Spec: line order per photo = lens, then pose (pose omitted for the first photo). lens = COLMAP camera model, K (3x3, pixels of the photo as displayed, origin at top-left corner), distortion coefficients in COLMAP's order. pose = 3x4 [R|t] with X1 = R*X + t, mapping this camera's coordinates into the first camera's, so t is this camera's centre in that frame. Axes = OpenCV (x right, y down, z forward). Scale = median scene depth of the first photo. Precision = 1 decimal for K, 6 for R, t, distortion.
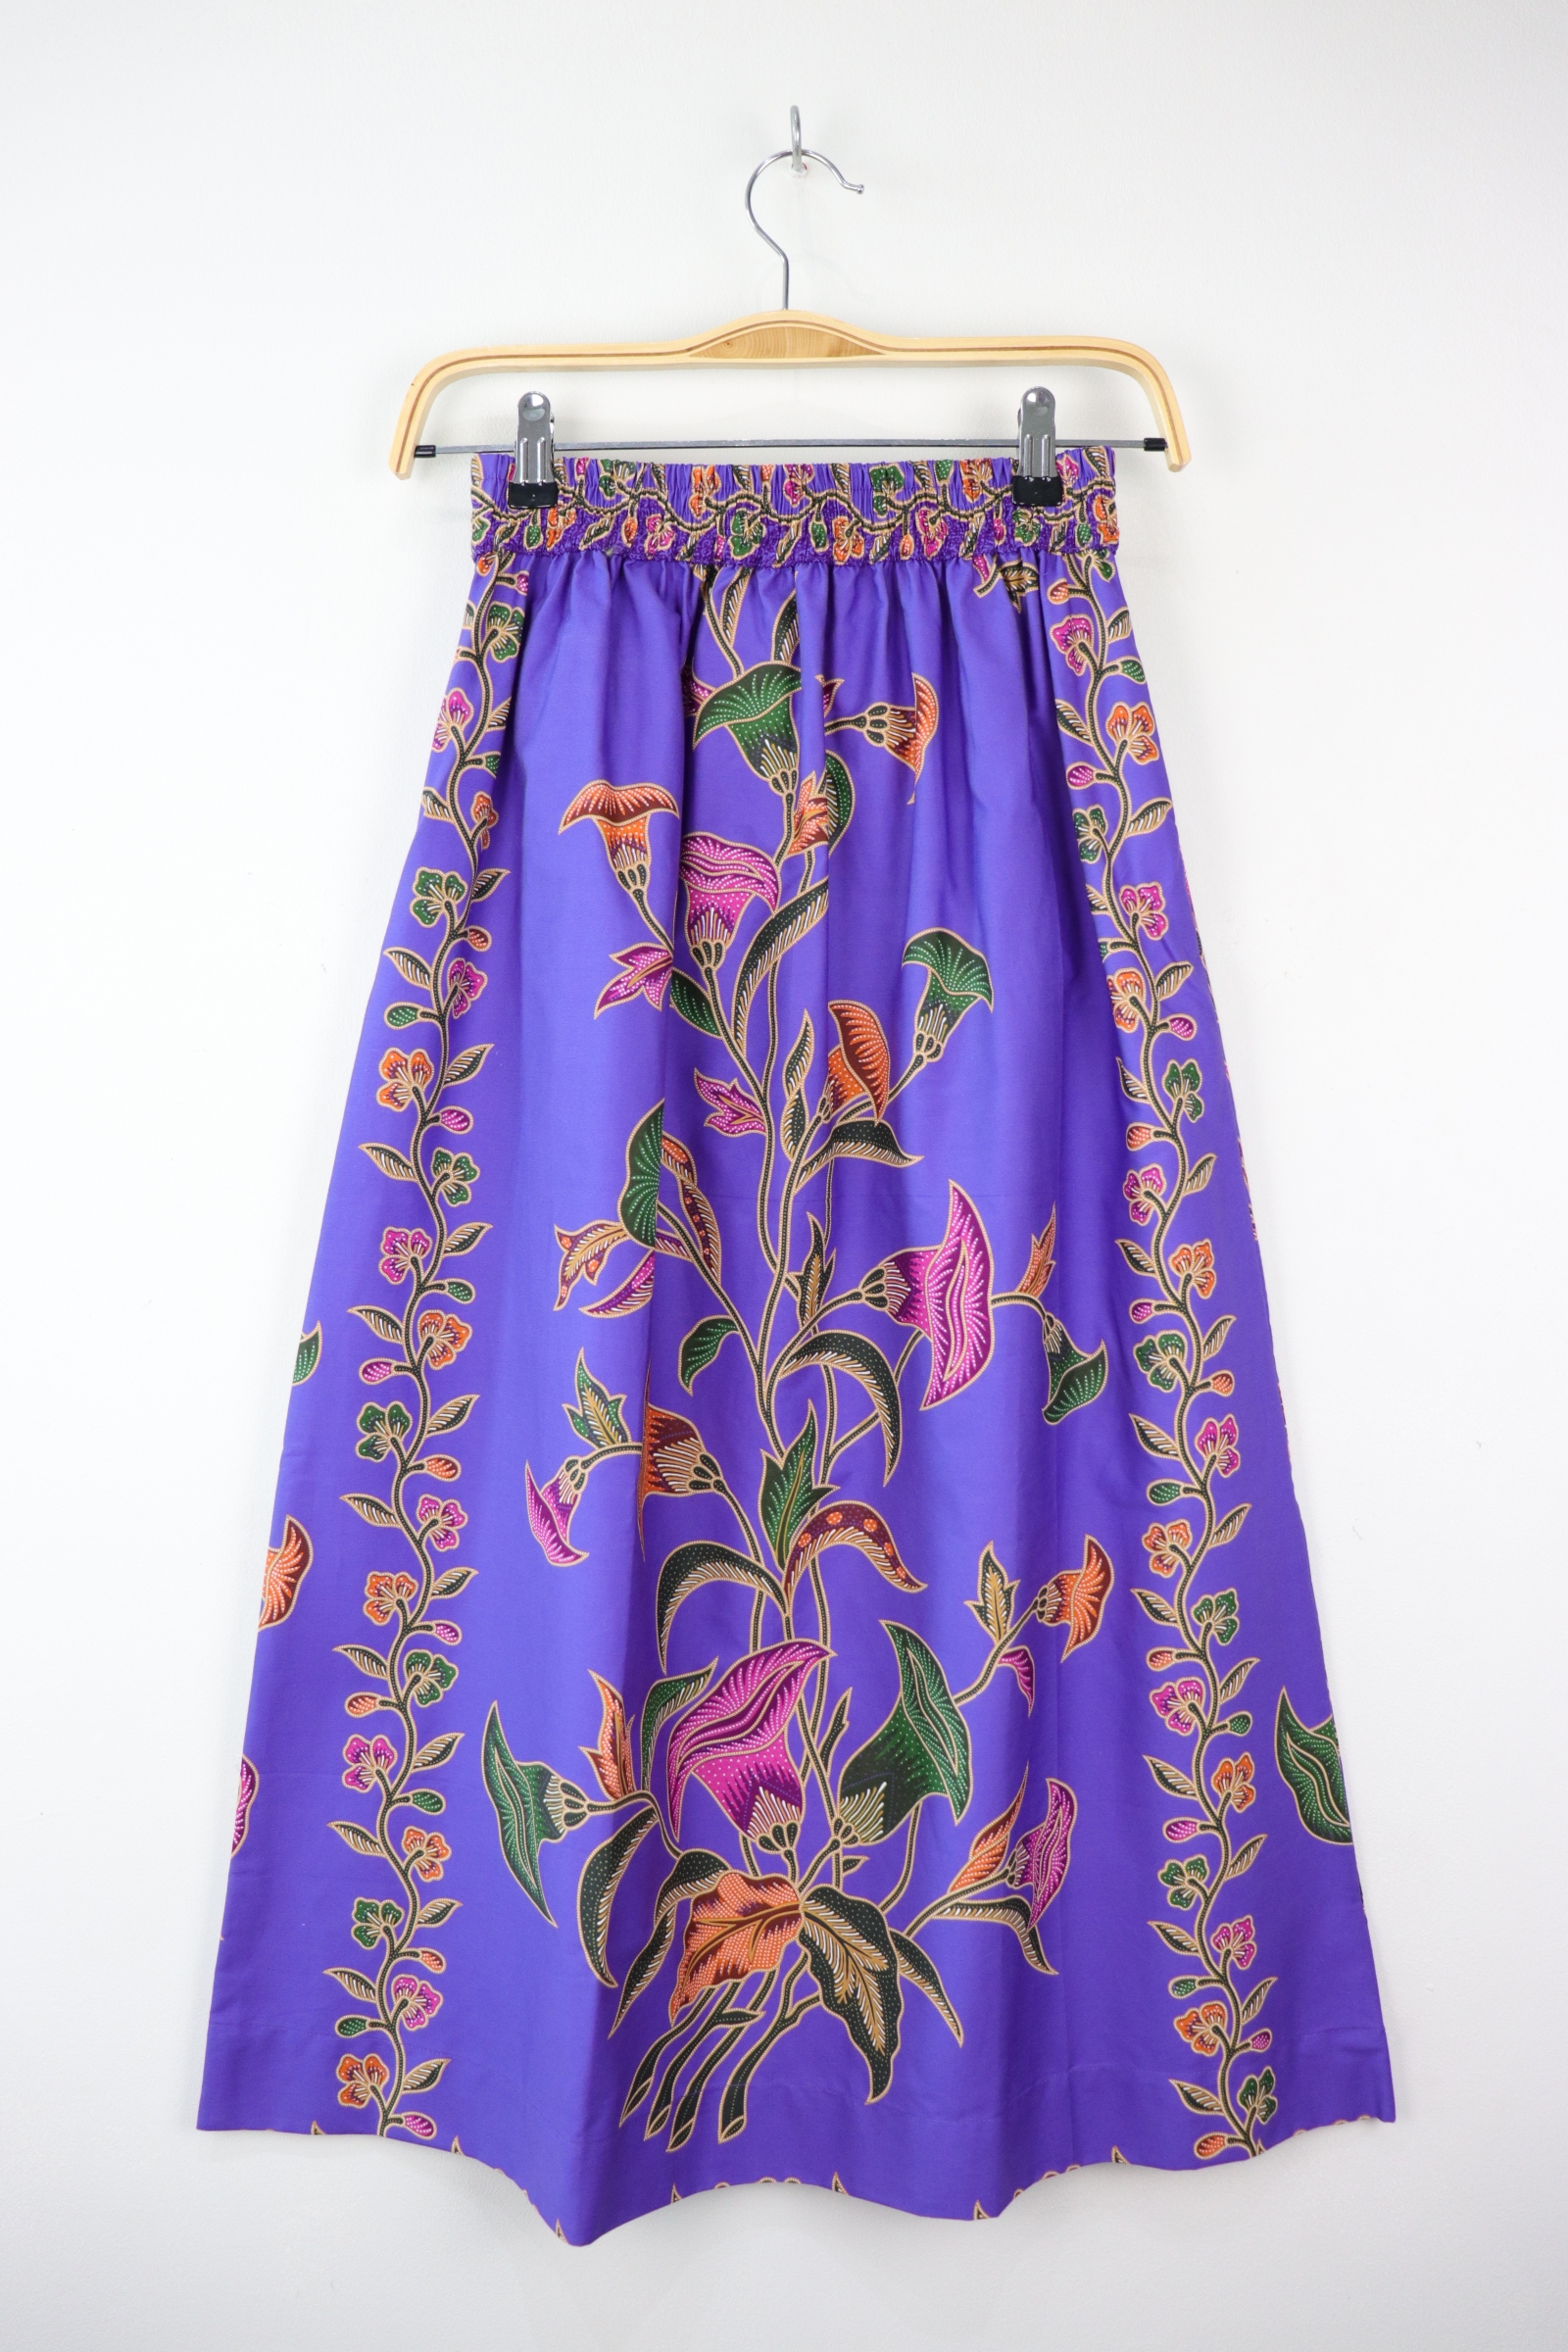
lens RADIAL K [[1903.2, 0, 784.0], [0, 1903.2, 1176.0], [0, 0, 1]] dist [-0.174268, 0.158516]
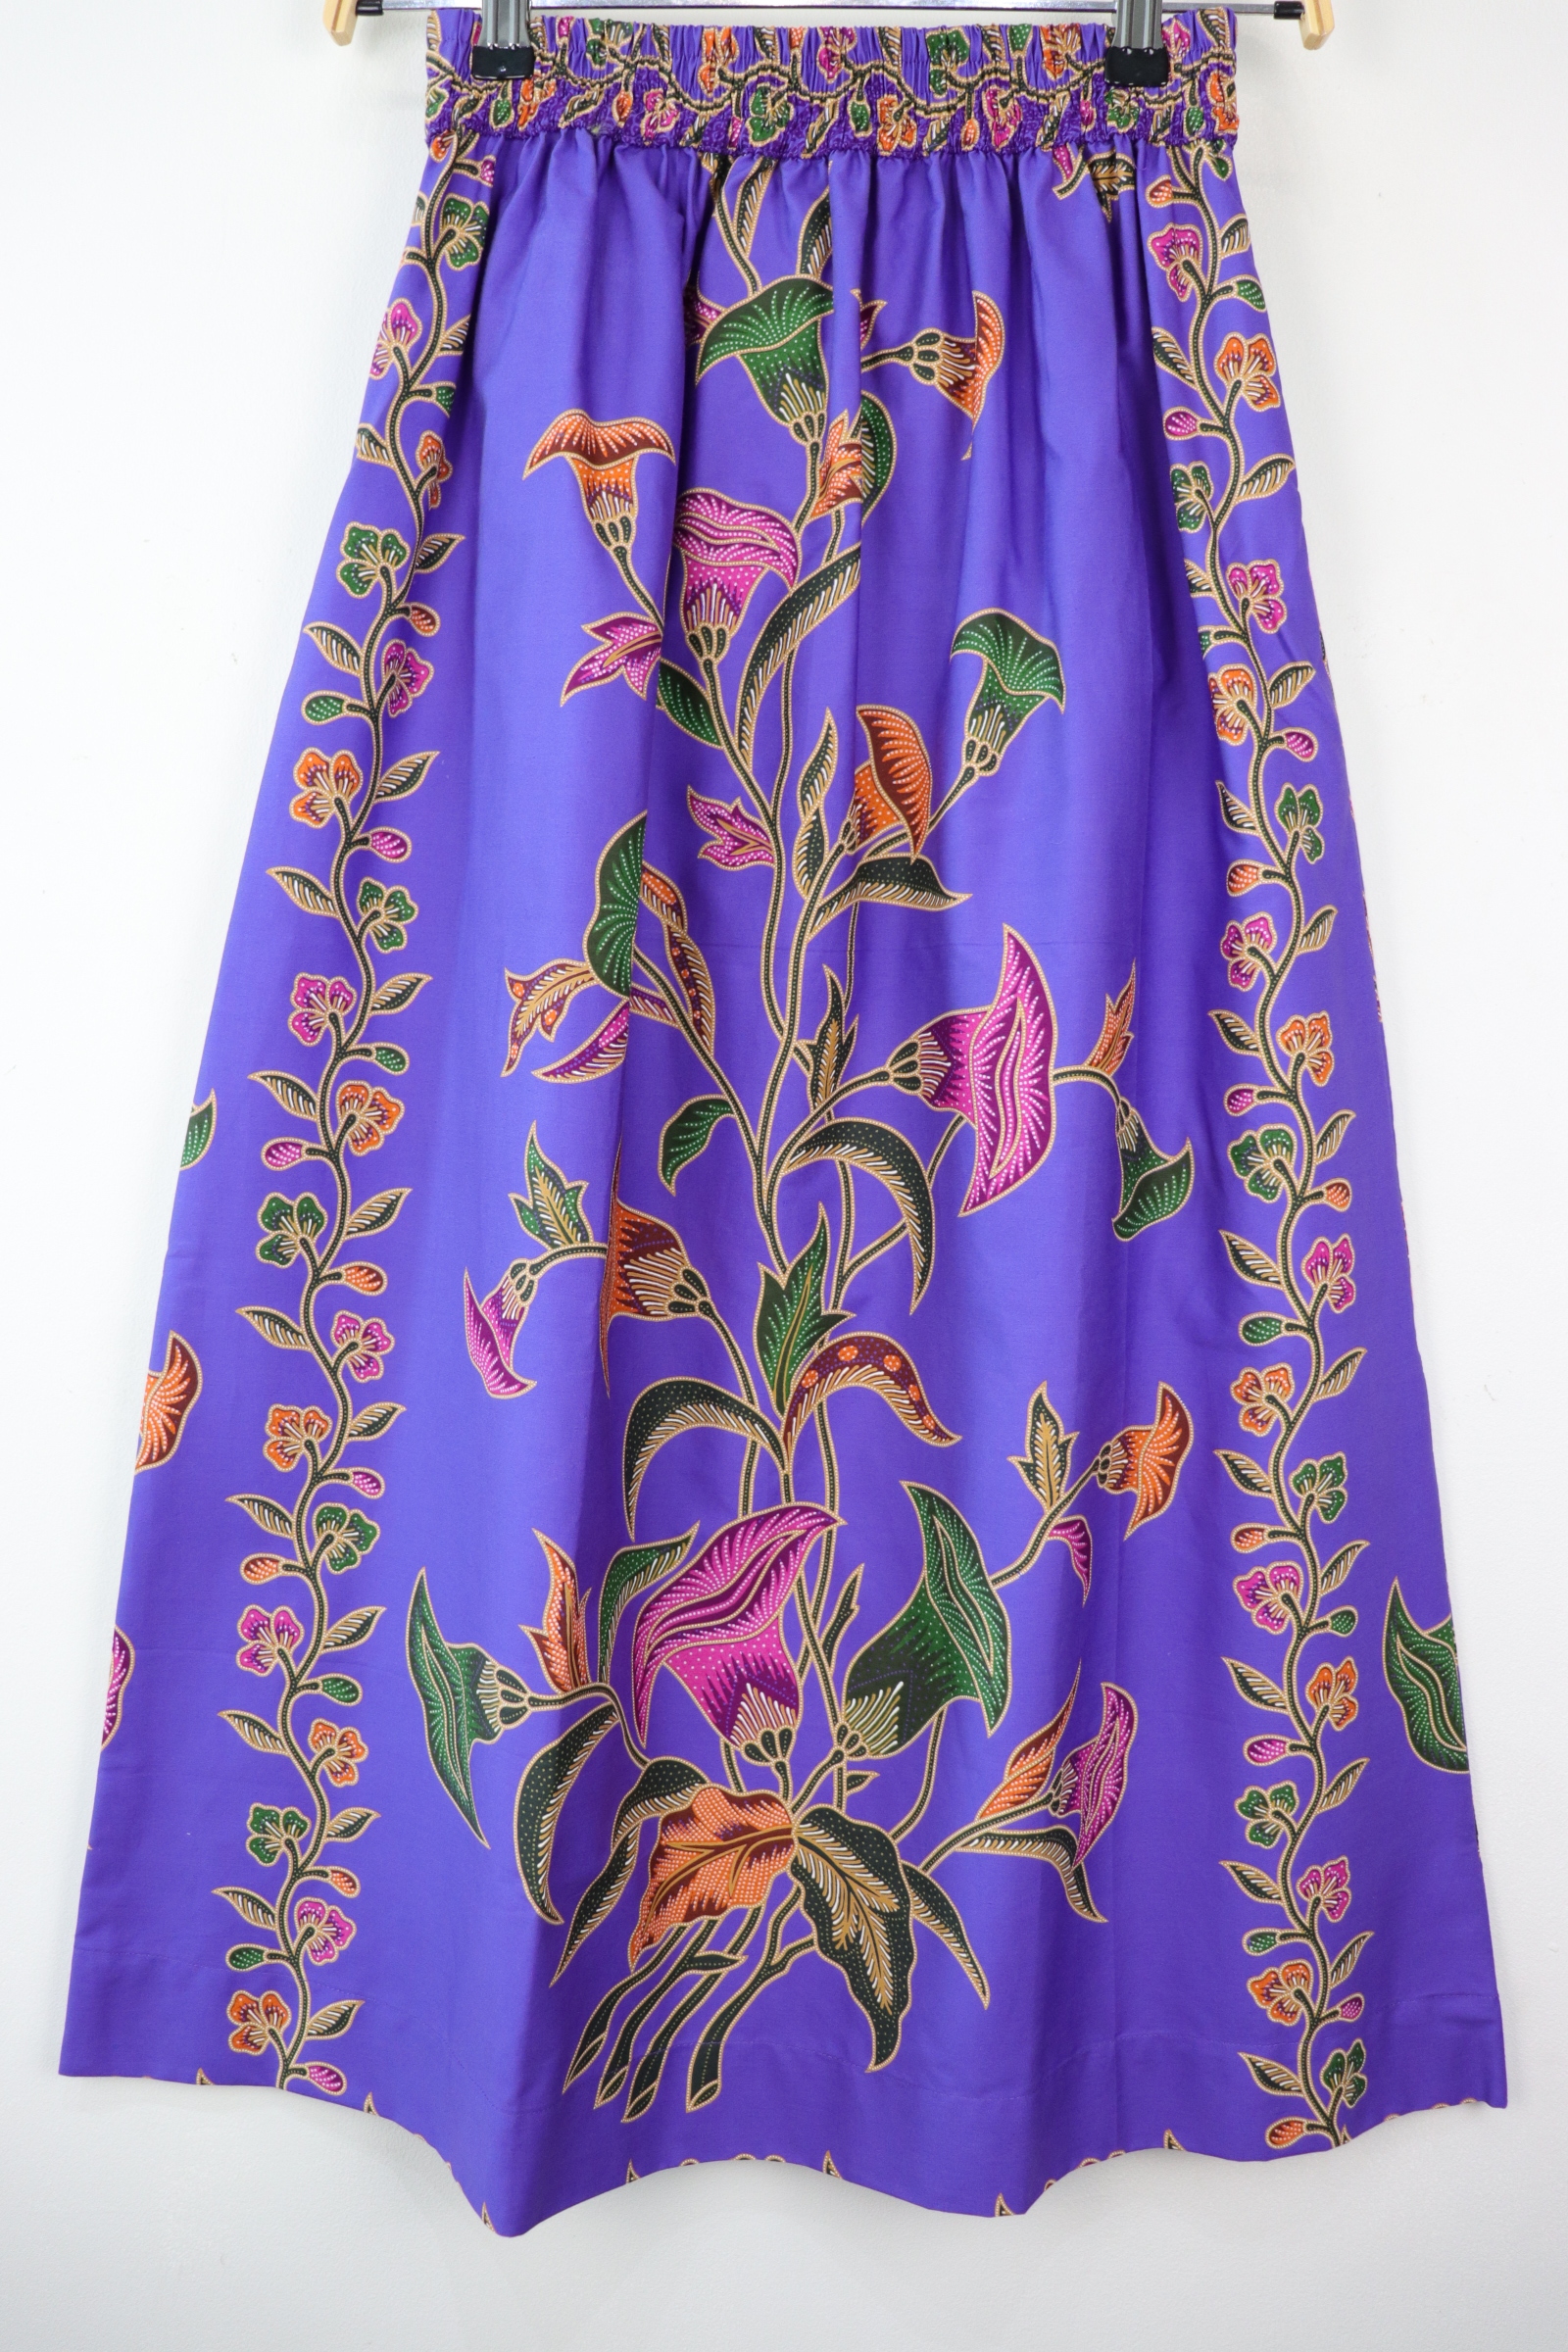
lens RADIAL K [[1877.3, 0, 796.3], [0, 1877.3, 1178.9], [0, 0, 1]] dist [-0.172902, 0.145261]
pose [[0.999633, 0.026191, -0.006931, 0.008564], [-0.025878, 0.998786, 0.041911, 0.076387], [0.008020, -0.041716, 0.999097, 0.213345]]
